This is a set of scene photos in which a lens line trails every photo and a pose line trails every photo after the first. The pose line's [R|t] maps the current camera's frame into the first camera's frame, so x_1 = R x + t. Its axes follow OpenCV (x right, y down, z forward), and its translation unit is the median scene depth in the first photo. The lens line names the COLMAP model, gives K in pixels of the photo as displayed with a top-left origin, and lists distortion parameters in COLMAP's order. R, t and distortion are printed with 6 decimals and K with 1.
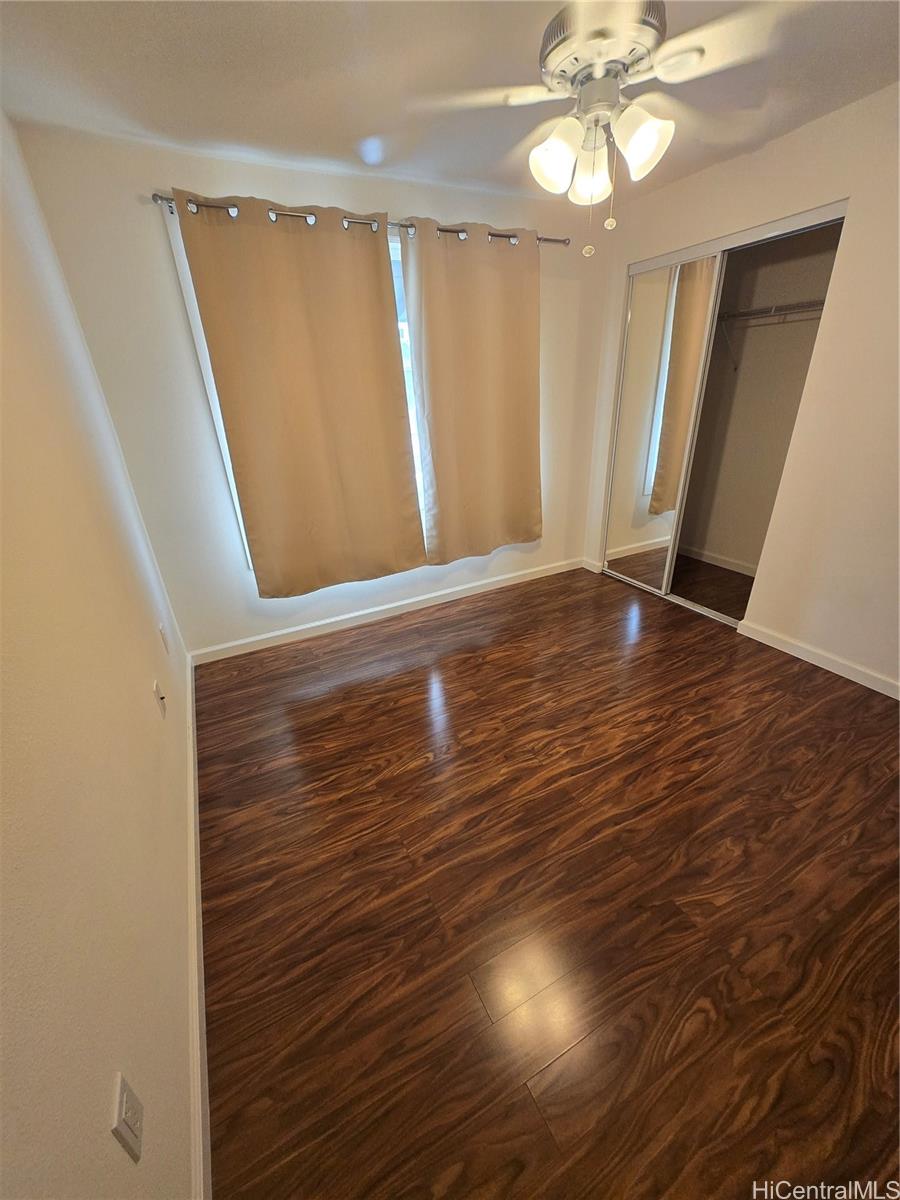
lens RADIAL K [[469.0, 0, 450.0], [0, 469.0, 600.0], [0, 0, 1]] dist [0.000925, 0.000337]
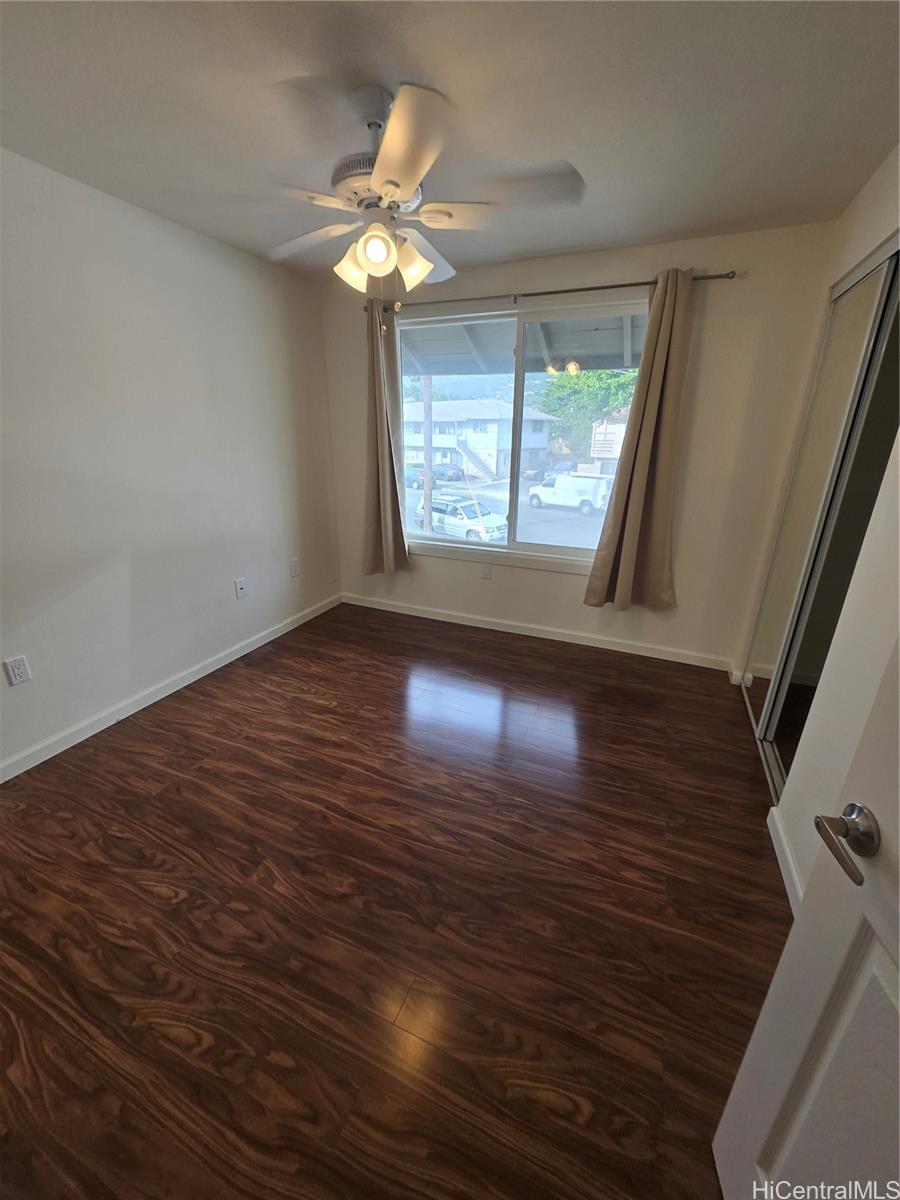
lens RADIAL K [[469.0, 0, 450.0], [0, 469.0, 600.0], [0, 0, 1]] dist [0.000925, 0.000337]
pose [[0.630021, 0.308715, -0.712579, 1.250315], [-0.358235, 0.929659, 0.086031, -0.201710], [0.689015, 0.201069, 0.696297, 0.330595]]
